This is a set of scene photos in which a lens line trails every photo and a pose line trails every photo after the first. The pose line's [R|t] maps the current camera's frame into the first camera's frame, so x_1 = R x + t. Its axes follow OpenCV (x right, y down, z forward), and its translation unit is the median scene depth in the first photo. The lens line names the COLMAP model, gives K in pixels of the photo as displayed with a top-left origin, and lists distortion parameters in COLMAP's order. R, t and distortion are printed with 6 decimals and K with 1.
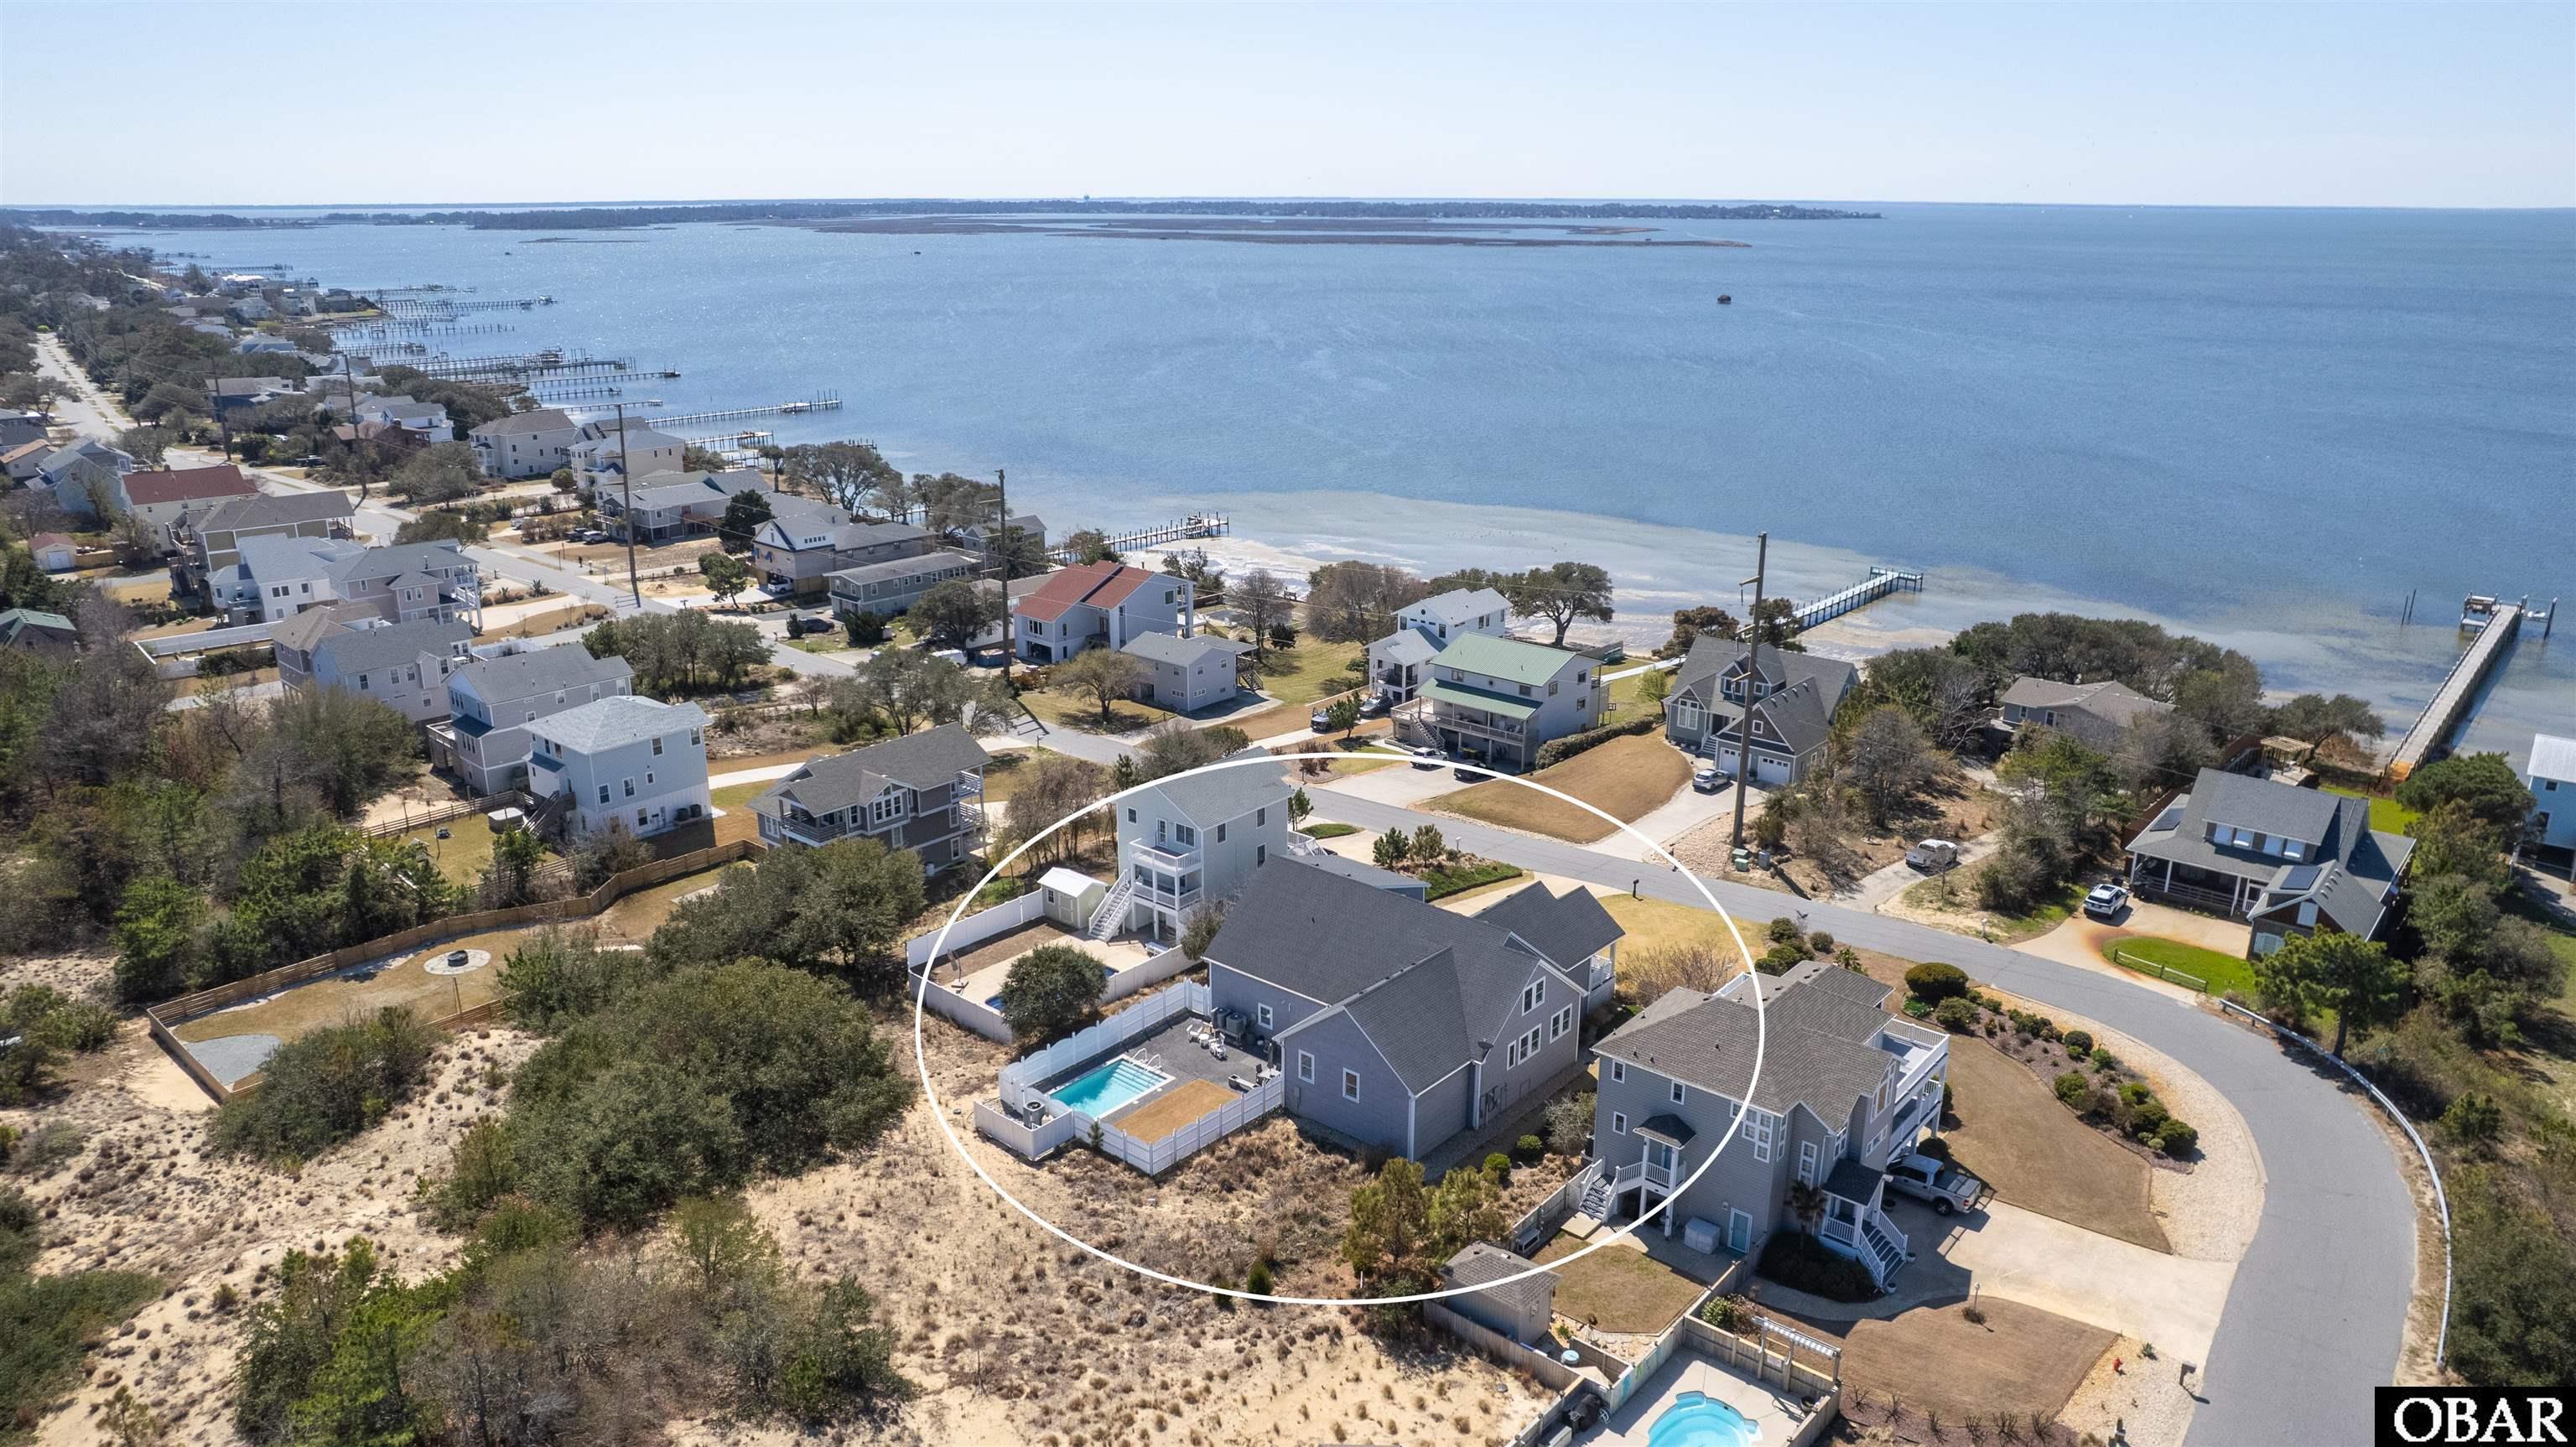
lens RADIAL K [[1700.1, 0, 1278.9], [0, 1700.1, 726.4], [0, 0, 1]] dist [-0.075246, 0.066784]
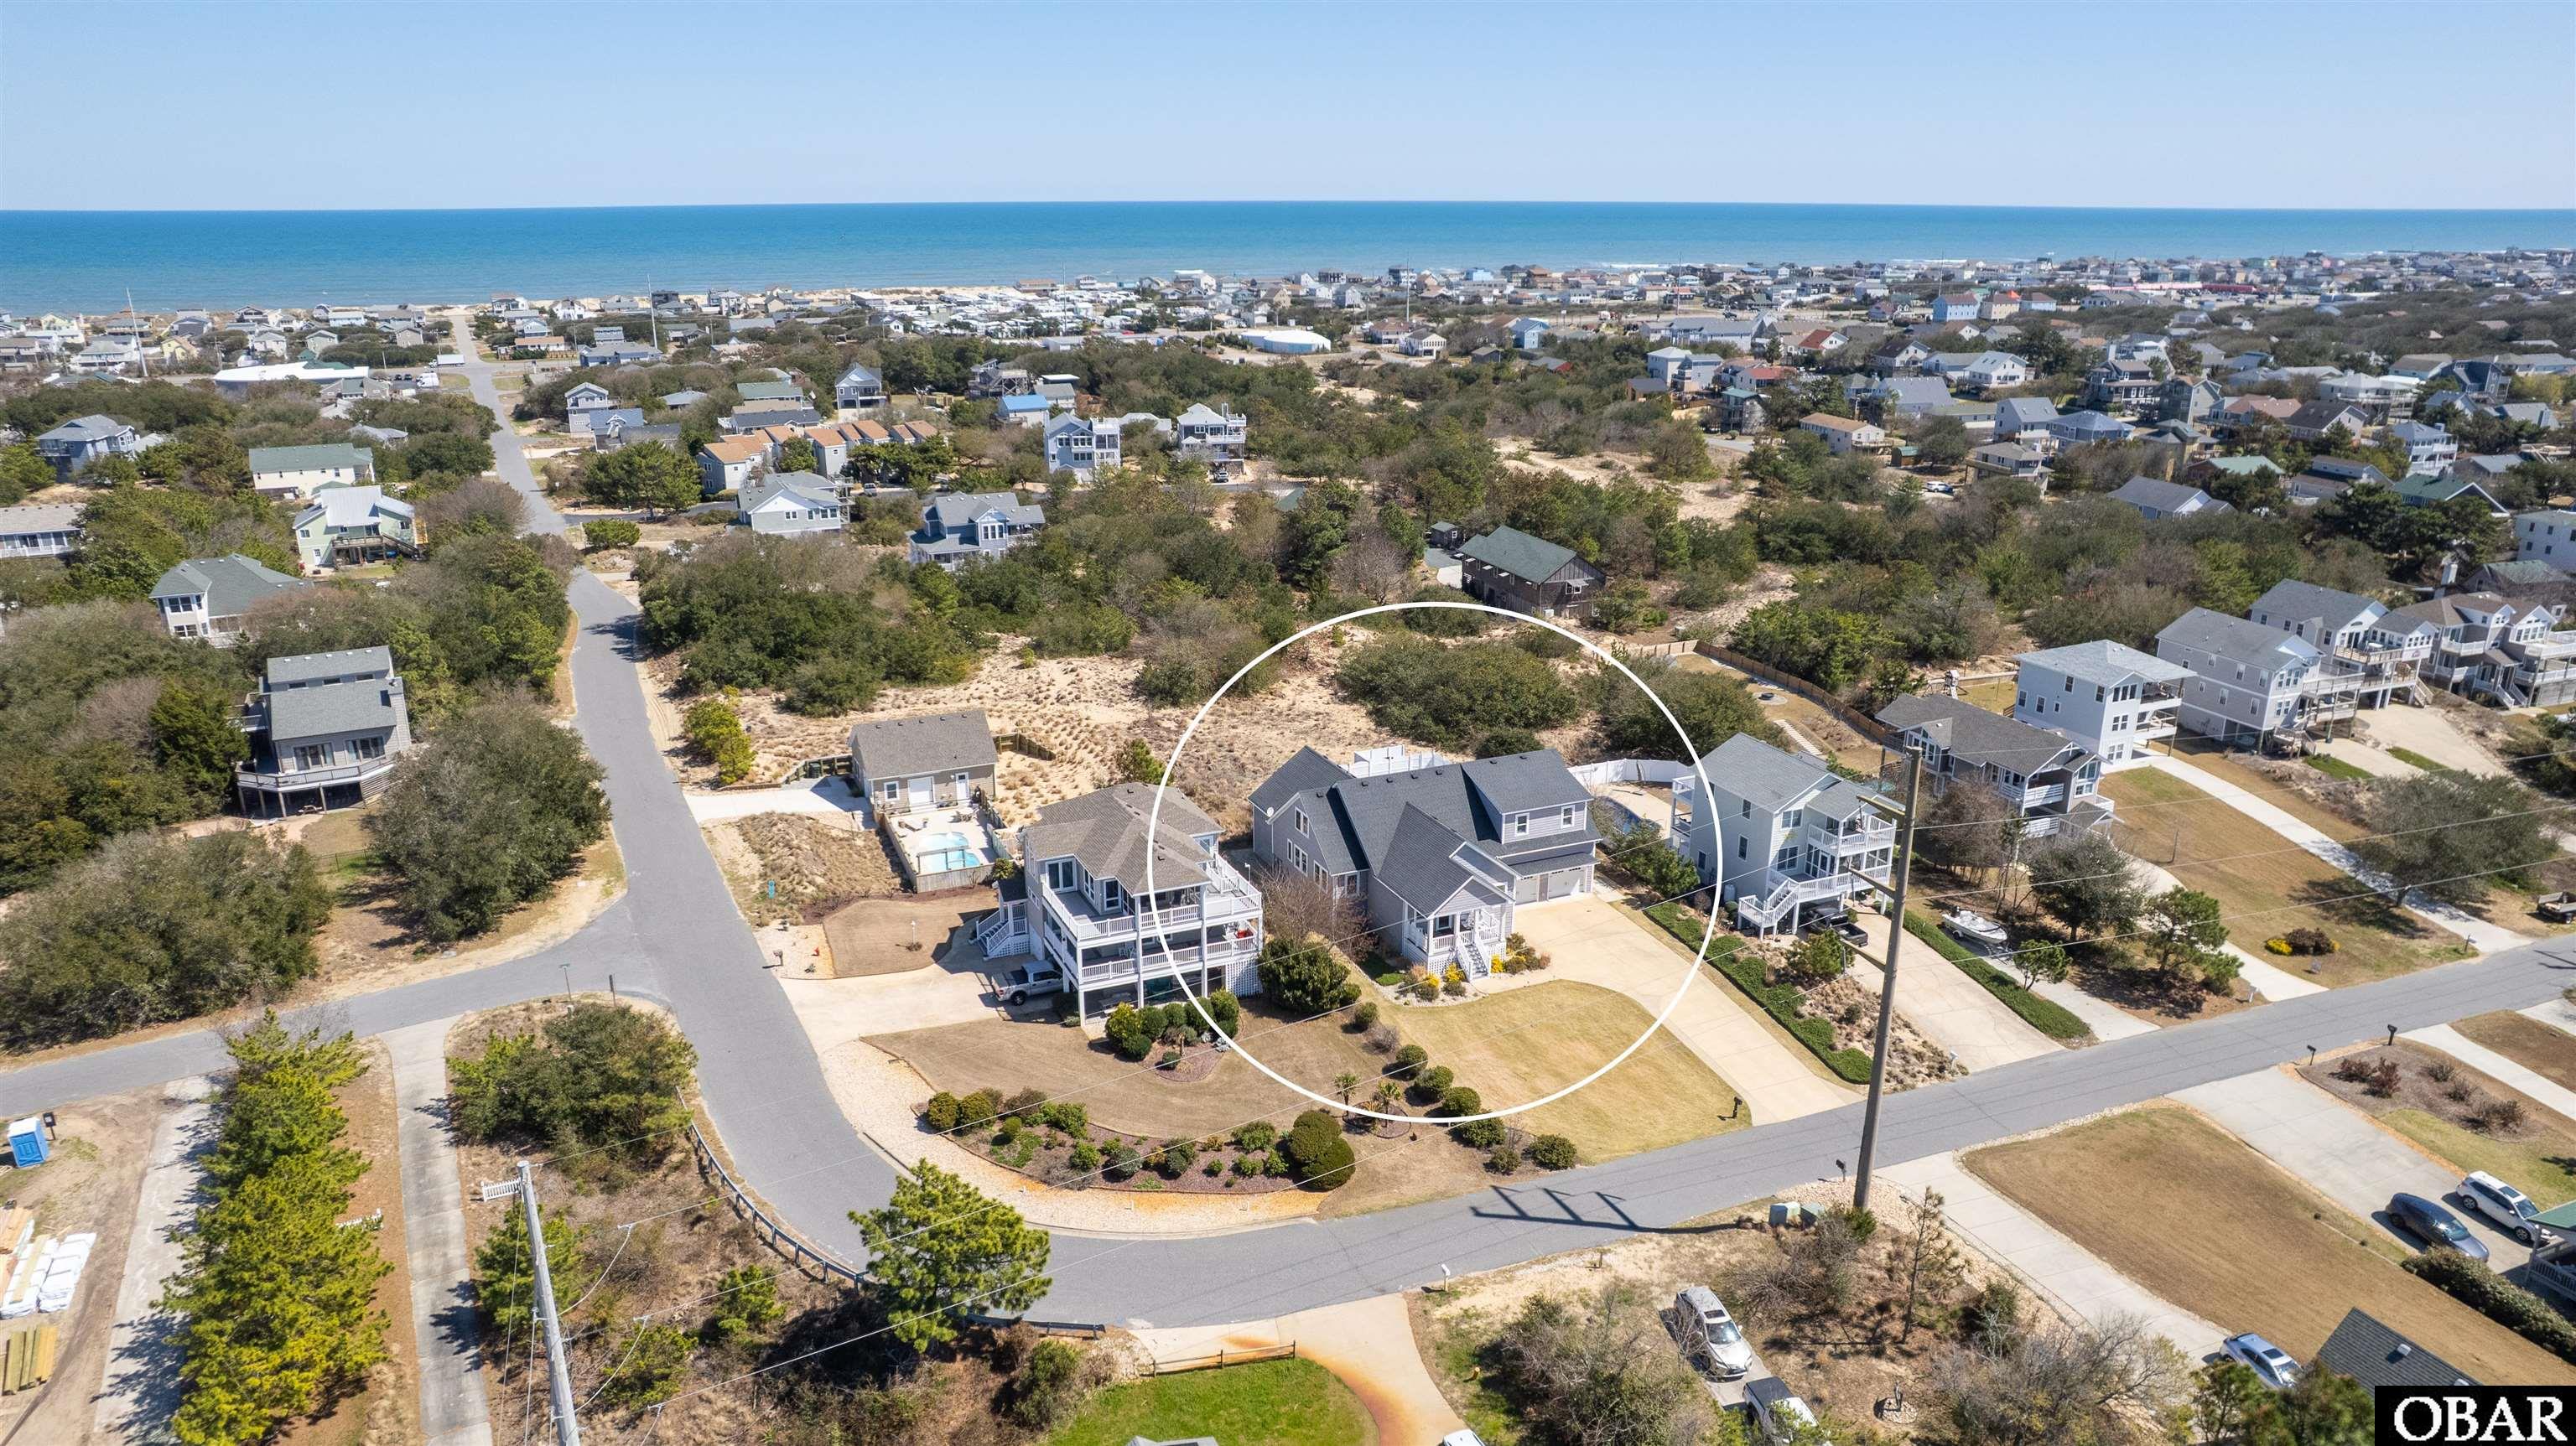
lens RADIAL K [[1687.9, 0, 1284.1], [0, 1687.9, 725.0], [0, 0, 1]] dist [-0.074849, 0.062032]
pose [[-0.427426, 0.273295, -0.861752, 1.190995], [-0.272628, 0.869872, 0.411093, -0.406443], [0.861963, 0.410650, -0.297298, 1.304859]]
